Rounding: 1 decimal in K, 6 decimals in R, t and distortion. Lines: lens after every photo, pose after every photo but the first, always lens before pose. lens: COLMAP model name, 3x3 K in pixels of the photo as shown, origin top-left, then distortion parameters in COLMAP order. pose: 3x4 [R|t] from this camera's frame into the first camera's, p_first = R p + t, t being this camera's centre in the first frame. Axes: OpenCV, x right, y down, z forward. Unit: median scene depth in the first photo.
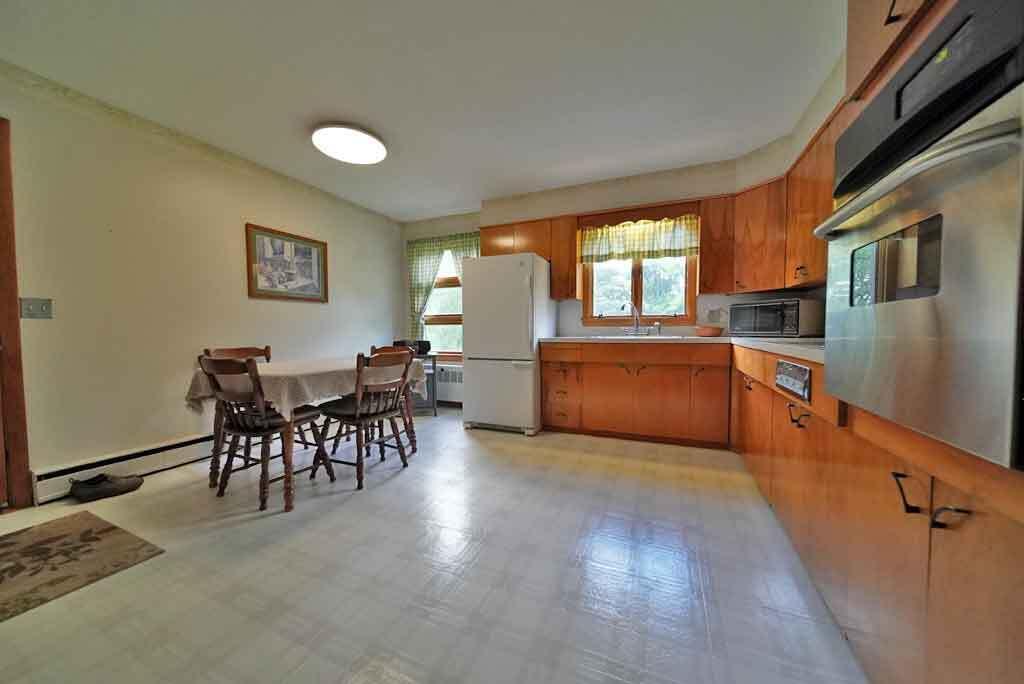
lens RADIAL K [[350.8, 0, 512.0], [0, 350.8, 342.0], [0, 0, 1]] dist [0.005389, -0.000078]
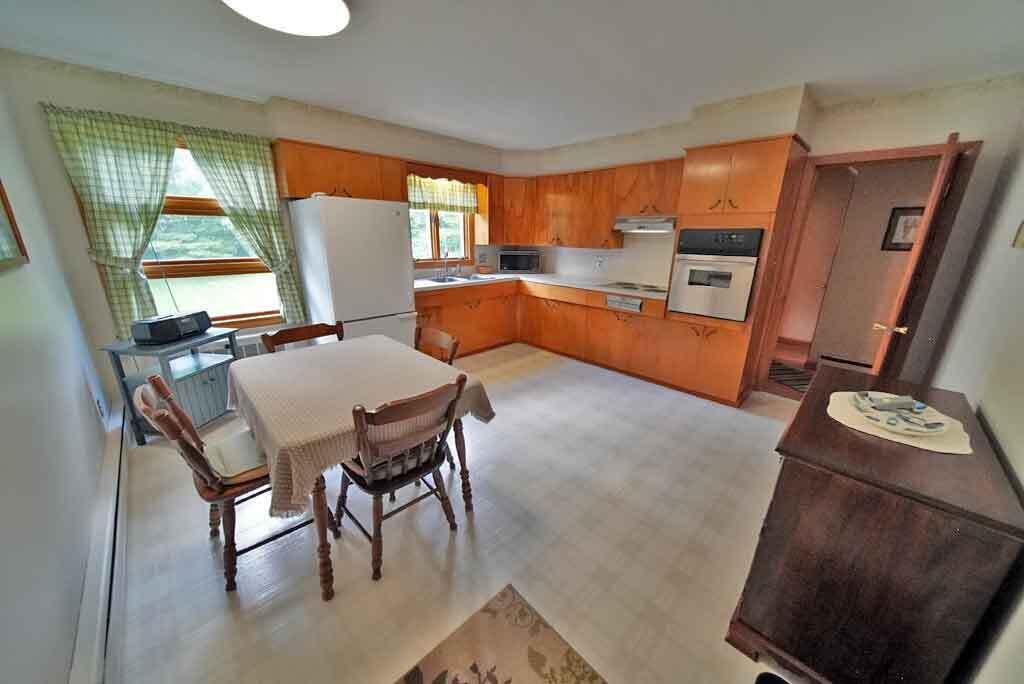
lens RADIAL K [[366.5, 0, 510.6], [0, 366.5, 325.5], [0, 0, 1]] dist [0.007522, 0.000000]
pose [[0.380046, -0.207759, 0.901333, -0.778891], [0.029352, 0.976666, 0.212747, -0.117926], [-0.924502, -0.054397, 0.377276, 0.311398]]
